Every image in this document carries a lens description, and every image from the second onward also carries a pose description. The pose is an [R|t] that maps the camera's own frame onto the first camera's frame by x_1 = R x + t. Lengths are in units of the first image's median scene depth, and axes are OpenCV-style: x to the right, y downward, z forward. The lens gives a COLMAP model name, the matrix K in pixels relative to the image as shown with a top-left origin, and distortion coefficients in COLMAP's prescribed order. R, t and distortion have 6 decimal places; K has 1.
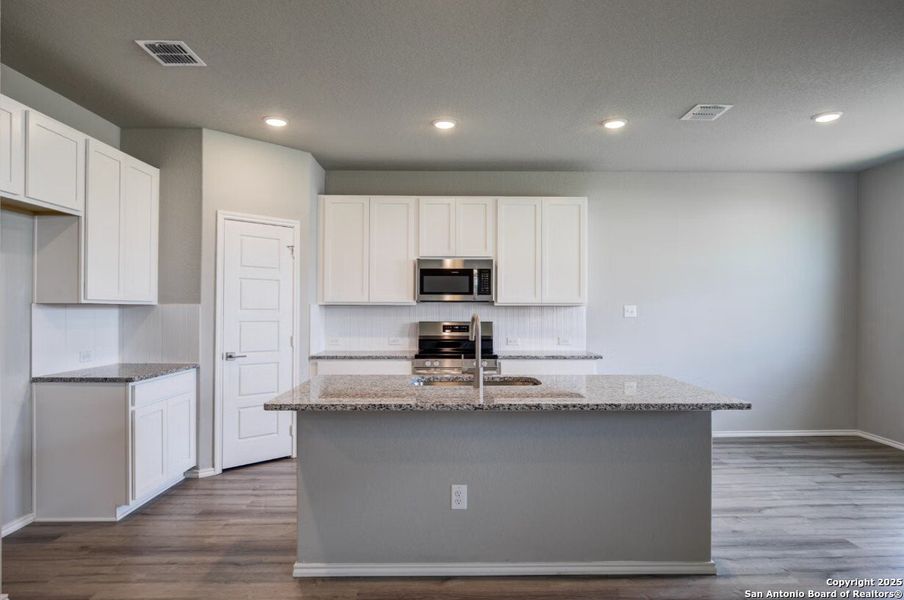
lens RADIAL K [[544.8, 0, 451.2], [0, 544.8, 308.3], [0, 0, 1]] dist [-0.008421, 0.000869]
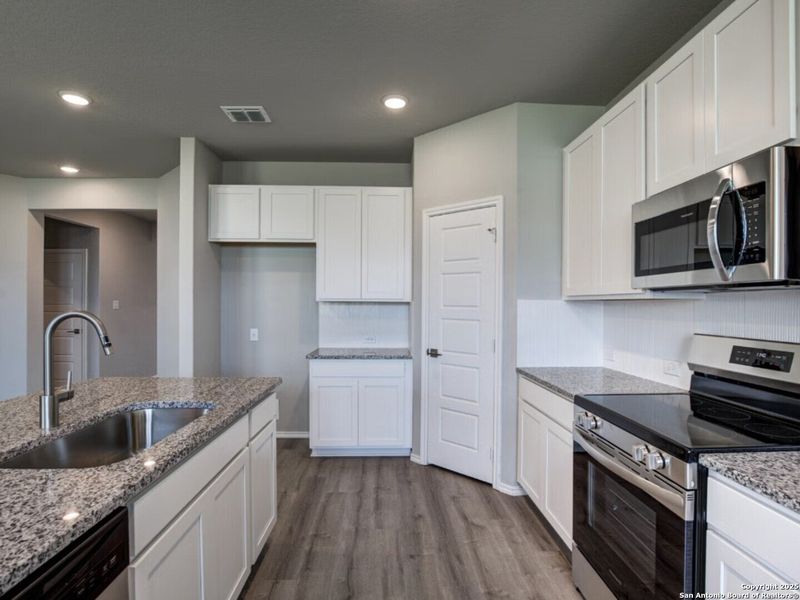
lens RADIAL K [[416.4, 0, 408.7], [0, 416.4, 304.0], [0, 0, 1]] dist [-0.036185, 0.004470]
pose [[0.046018, -0.002577, -0.998937, 0.324809], [-0.001779, 0.999995, -0.002662, 0.000379], [0.998939, 0.001900, 0.046013, 0.847563]]
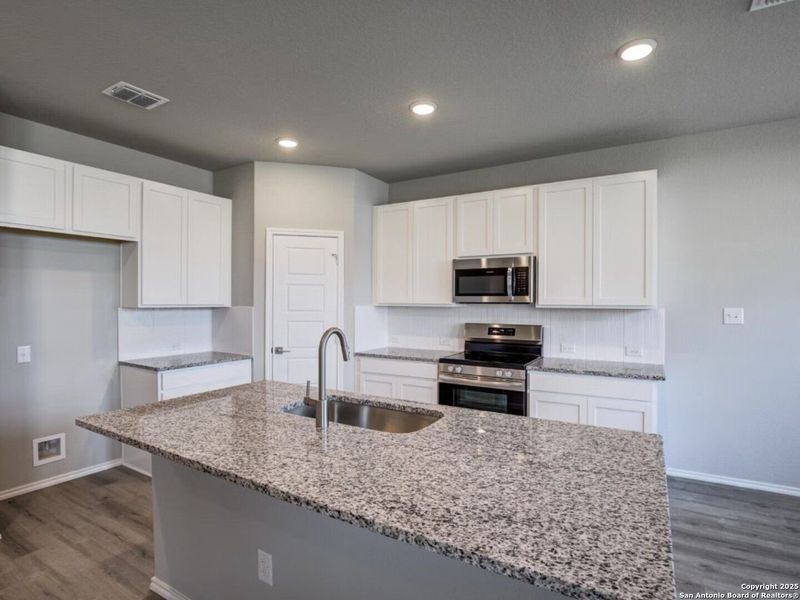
lens RADIAL K [[416.4, 0, 404.7], [0, 416.4, 305.5], [0, 0, 1]] dist [-0.036185, 0.004470]
pose [[0.854504, 0.004691, -0.519423, 0.273438], [0.001066, 0.999941, 0.010785, -0.017966], [0.519443, -0.009769, 0.854449, 0.343446]]
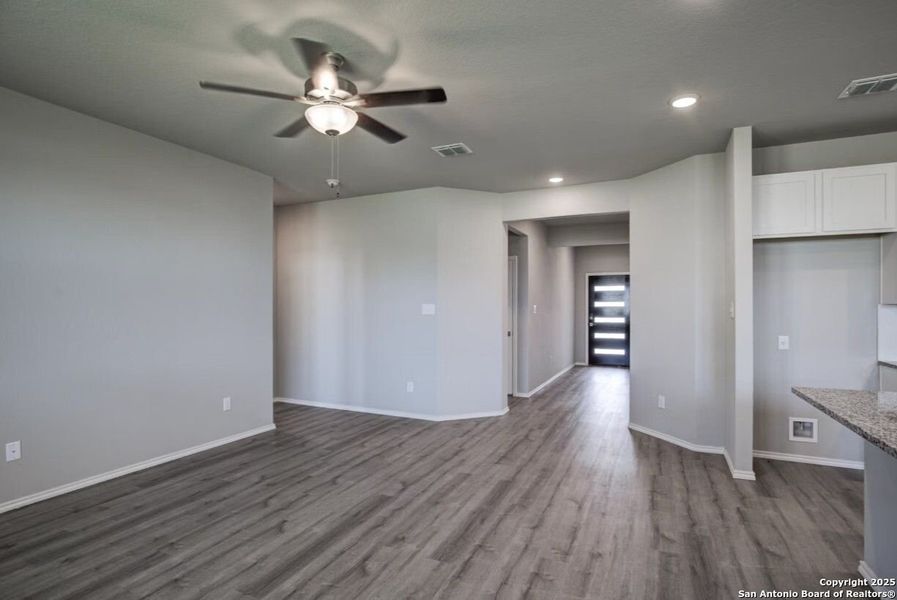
lens RADIAL K [[455.2, 0, 470.7], [0, 455.2, 306.1], [0, 0, 1]] dist [-0.004467, 0.001486]
pose [[-0.397978, -0.006688, -0.917371, 0.438119], [-0.001900, 0.999977, -0.006466, 0.002474], [0.917393, -0.000830, -0.397982, 0.375587]]
